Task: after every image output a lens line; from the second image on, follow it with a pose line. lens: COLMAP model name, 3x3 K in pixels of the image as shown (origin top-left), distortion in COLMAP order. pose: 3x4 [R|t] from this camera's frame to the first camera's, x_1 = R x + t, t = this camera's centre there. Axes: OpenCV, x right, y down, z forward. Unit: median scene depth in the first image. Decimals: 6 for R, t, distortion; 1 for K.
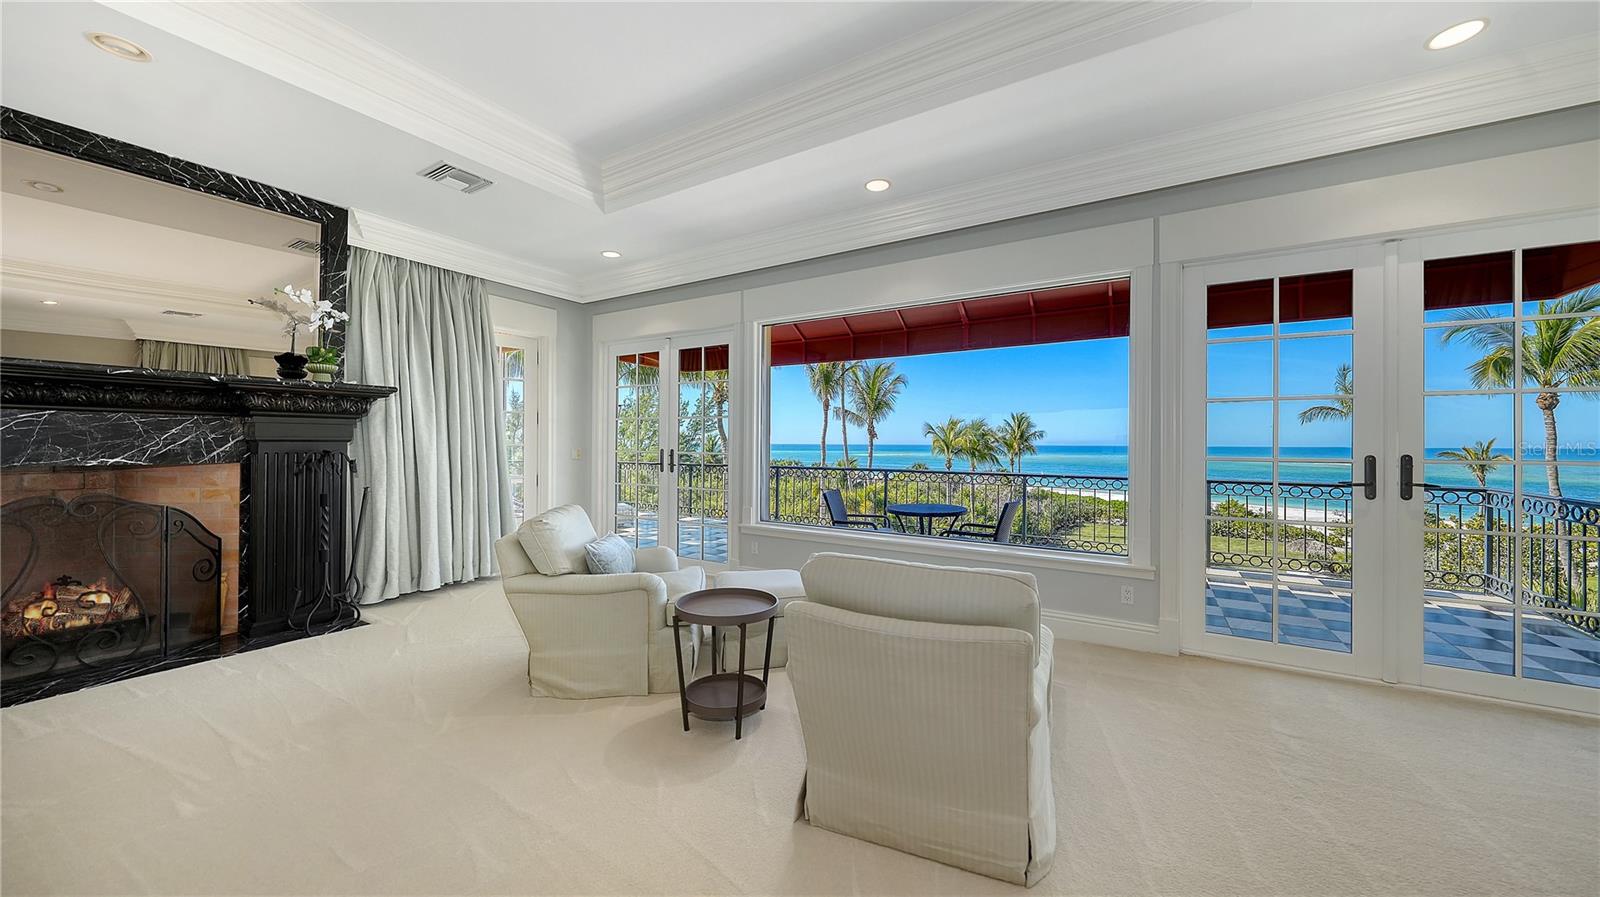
lens RADIAL K [[559.9, 0, 800.0], [0, 559.9, 448.5], [0, 0, 1]] dist [-0.000026, -0.000004]
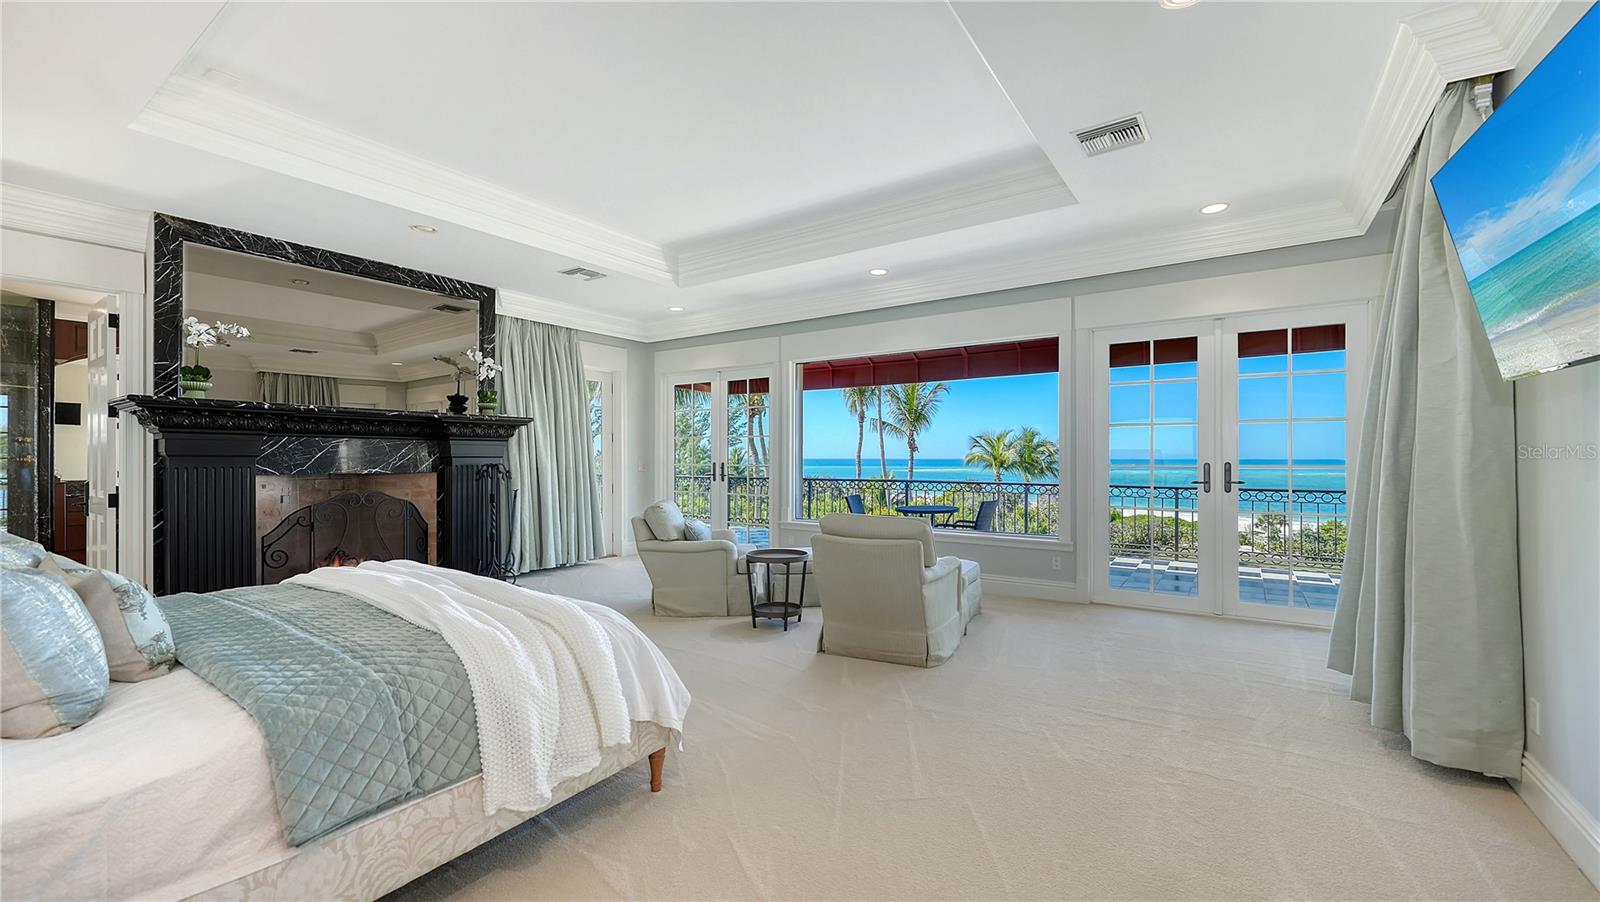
lens RADIAL K [[632.4, 0, 784.7], [0, 632.4, 459.7], [0, 0, 1]] dist [-0.010495, 0.000002]
pose [[0.996743, -0.005098, -0.080486, 0.023748], [0.004564, 0.999966, -0.006810, 0.006729], [0.080518, 0.006421, 0.996732, -0.490996]]
